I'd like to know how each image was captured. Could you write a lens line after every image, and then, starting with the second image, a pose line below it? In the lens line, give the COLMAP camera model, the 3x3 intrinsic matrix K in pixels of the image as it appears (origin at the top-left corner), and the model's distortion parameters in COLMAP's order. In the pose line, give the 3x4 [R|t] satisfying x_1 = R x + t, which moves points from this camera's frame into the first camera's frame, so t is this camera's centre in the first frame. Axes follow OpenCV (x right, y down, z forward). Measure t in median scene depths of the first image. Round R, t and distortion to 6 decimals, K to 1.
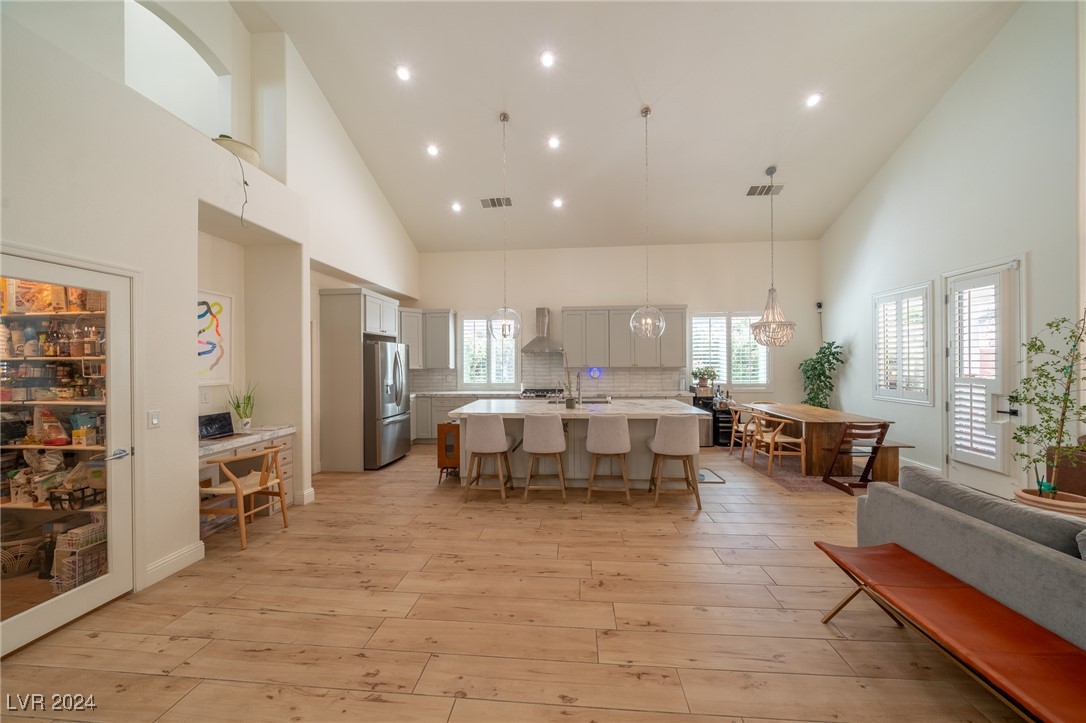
lens RADIAL K [[371.2, 0, 545.5], [0, 371.2, 363.4], [0, 0, 1]] dist [-0.006539, -0.000154]
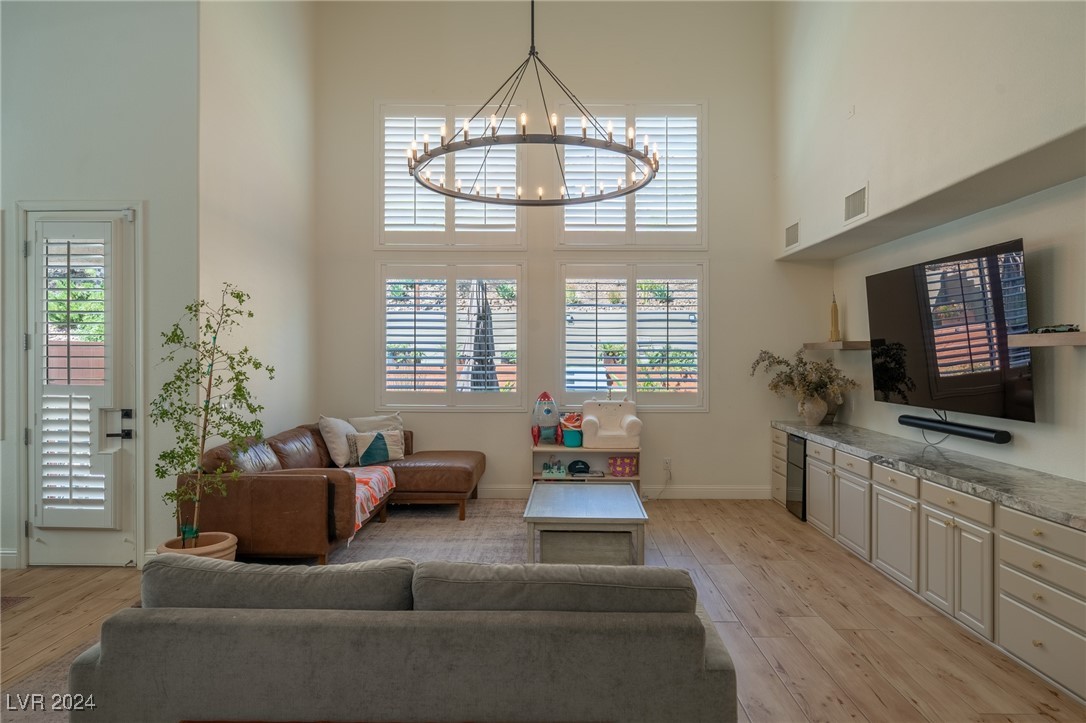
lens RADIAL K [[662.4, 0, 548.1], [0, 662.4, 357.9], [0, 0, 1]] dist [0.001460, 0.000090]
pose [[-0.071044, 0.002934, 0.997469, 0.008152], [0.001940, 0.999994, -0.002803, -0.000962], [-0.997471, 0.001736, -0.071049, 0.308265]]
